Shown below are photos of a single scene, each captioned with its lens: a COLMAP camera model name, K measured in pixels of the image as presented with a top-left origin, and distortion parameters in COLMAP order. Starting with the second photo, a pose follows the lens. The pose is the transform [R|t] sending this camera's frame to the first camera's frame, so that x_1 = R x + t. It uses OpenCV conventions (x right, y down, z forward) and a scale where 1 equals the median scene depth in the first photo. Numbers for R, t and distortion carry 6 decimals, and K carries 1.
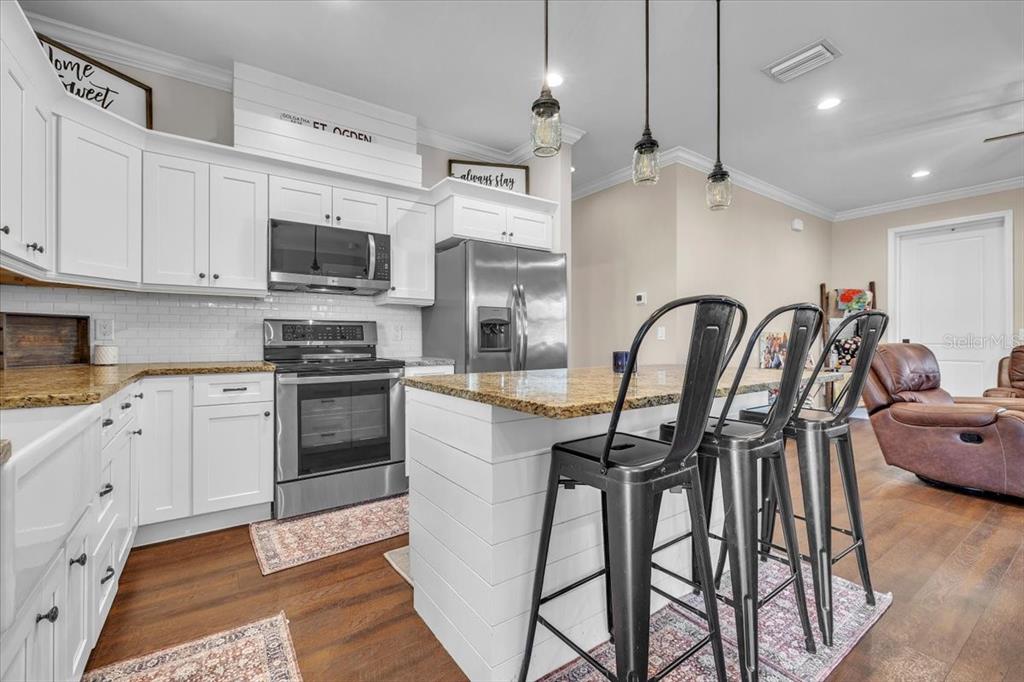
lens RADIAL K [[443.8, 0, 506.1], [0, 443.8, 332.5], [0, 0, 1]] dist [0.004703, 0.001858]
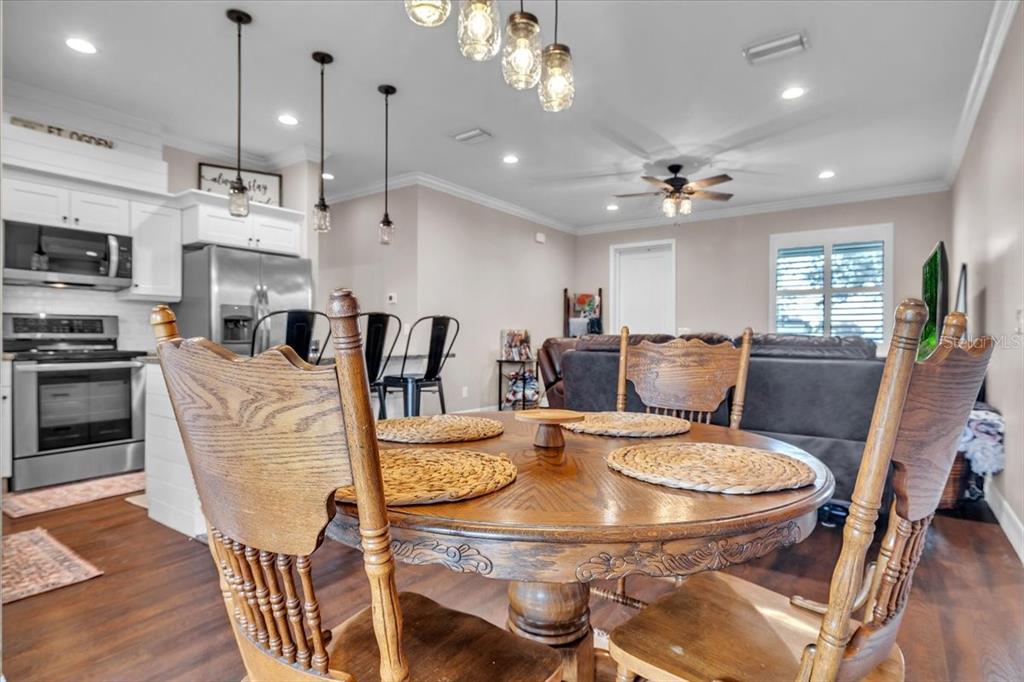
lens RADIAL K [[556.7, 0, 514.1], [0, 556.7, 337.6], [0, 0, 1]] dist [-0.011018, 0.005499]
pose [[0.944176, 0.002040, 0.329434, 0.172141], [-0.006731, 0.999892, 0.013098, 0.003283], [-0.329372, -0.014584, 0.944088, -0.586811]]
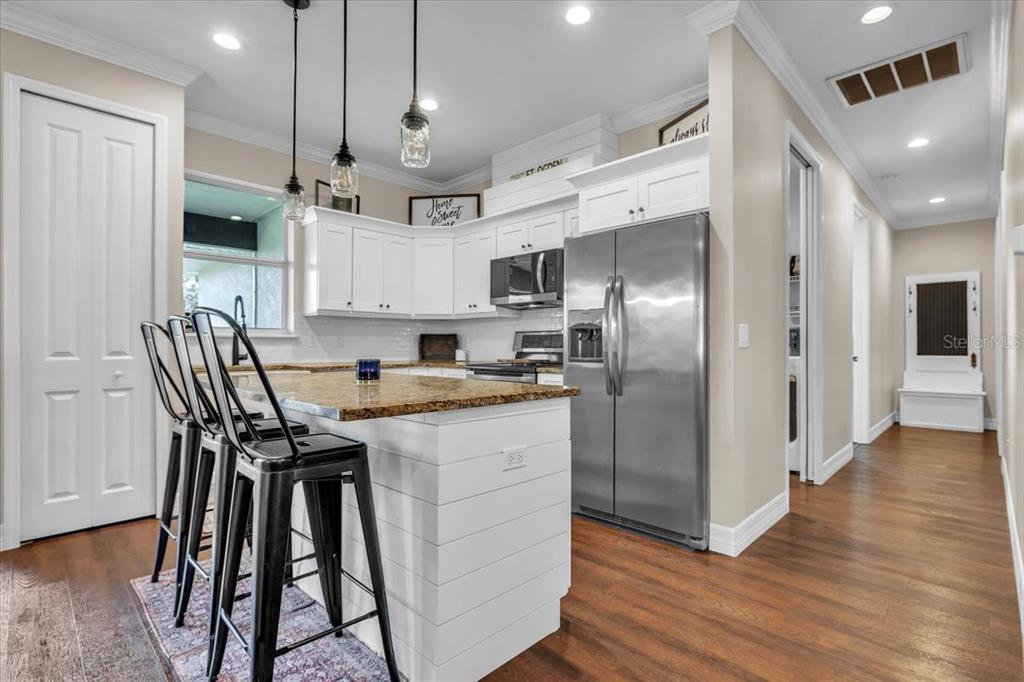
lens RADIAL K [[479.1, 0, 511.2], [0, 479.1, 342.9], [0, 0, 1]] dist [-0.018737, 0.002328]
pose [[0.187523, -0.007007, -0.982235, 0.818051], [0.011273, 0.999924, -0.004981, 0.009387], [0.982196, -0.010139, 0.187588, 0.667932]]
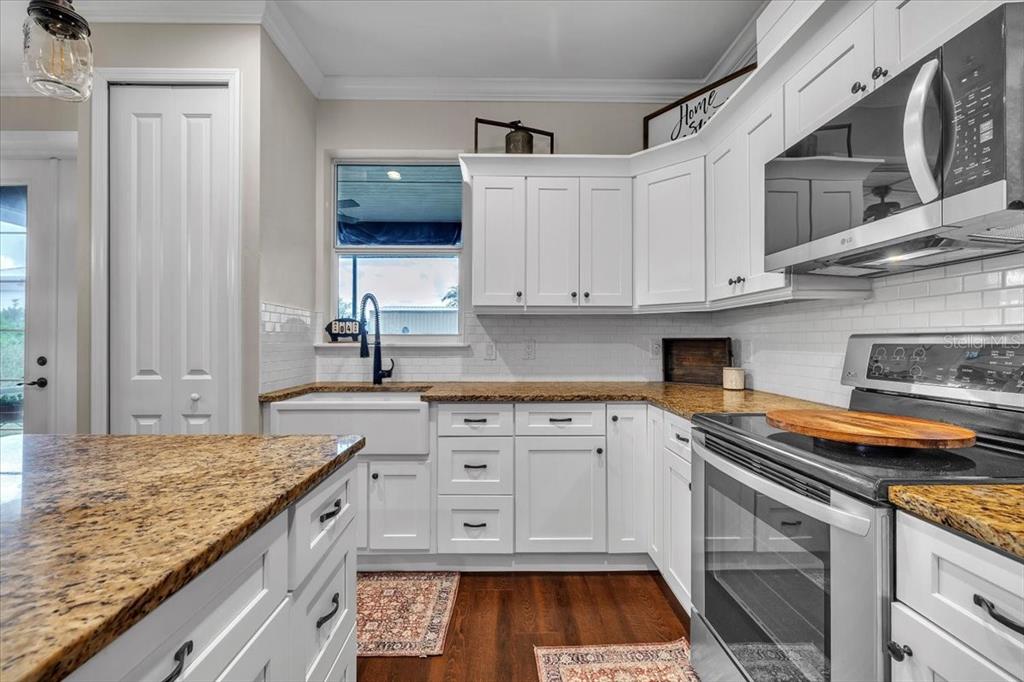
lens RADIAL K [[427.4, 0, 509.6], [0, 427.4, 336.2], [0, 0, 1]] dist [0.000725, 0.000482]
pose [[-0.550460, -0.012249, -0.834772, 0.103540], [0.009285, 0.999741, -0.020792, -0.020306], [0.834810, -0.019196, -0.550204, 0.877849]]
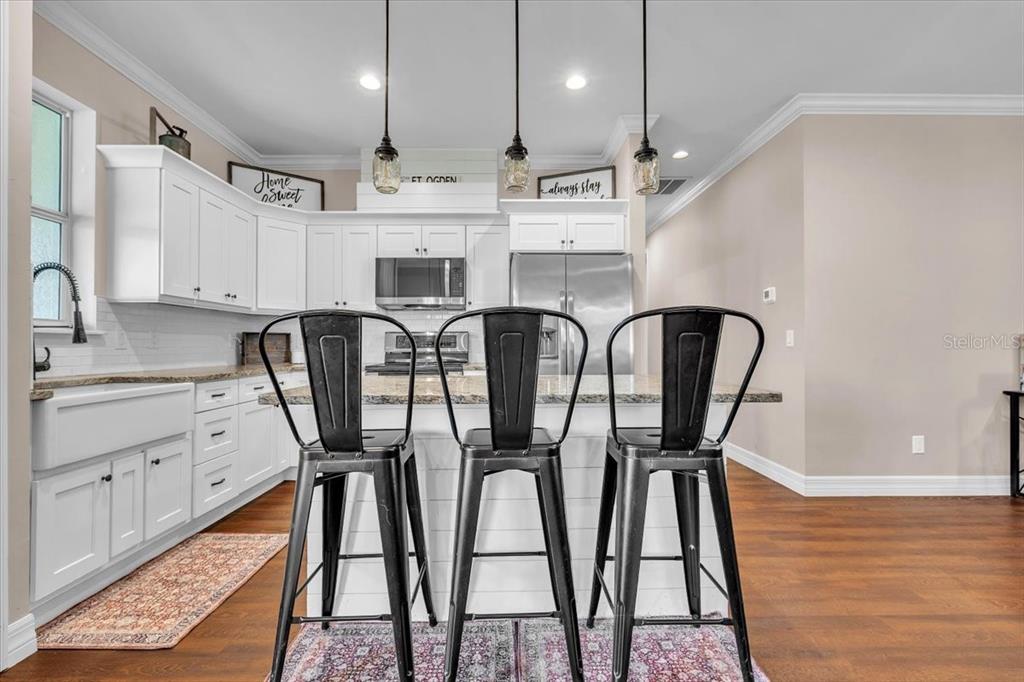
lens RADIAL K [[443.8, 0, 506.9], [0, 443.8, 337.6], [0, 0, 1]] dist [0.004703, 0.001858]
pose [[0.825612, -0.015967, -0.564013, 0.481838], [0.012793, 0.999872, -0.009578, 0.003781], [0.564094, 0.000692, 0.825711, 0.094898]]
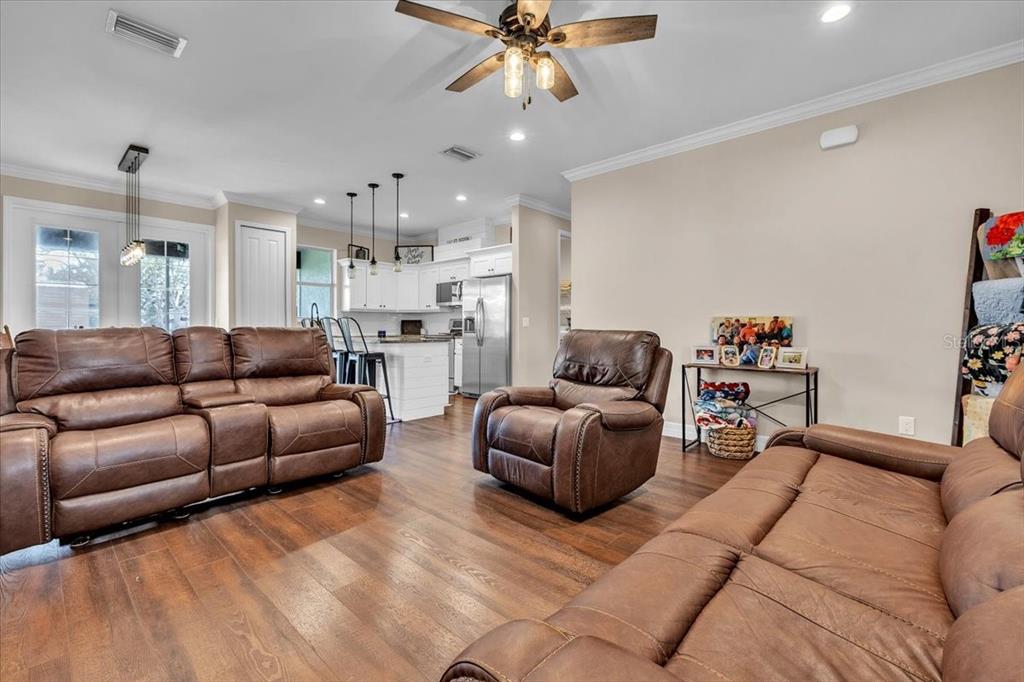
lens RADIAL K [[461.3, 0, 513.5], [0, 461.3, 330.7], [0, 0, 1]] dist [0.007775, -0.000083]
pose [[0.229853, 0.003294, -0.973220, 2.081285], [0.010515, 0.999928, 0.005867, 0.023129], [0.973168, -0.011582, 0.229802, 0.687005]]
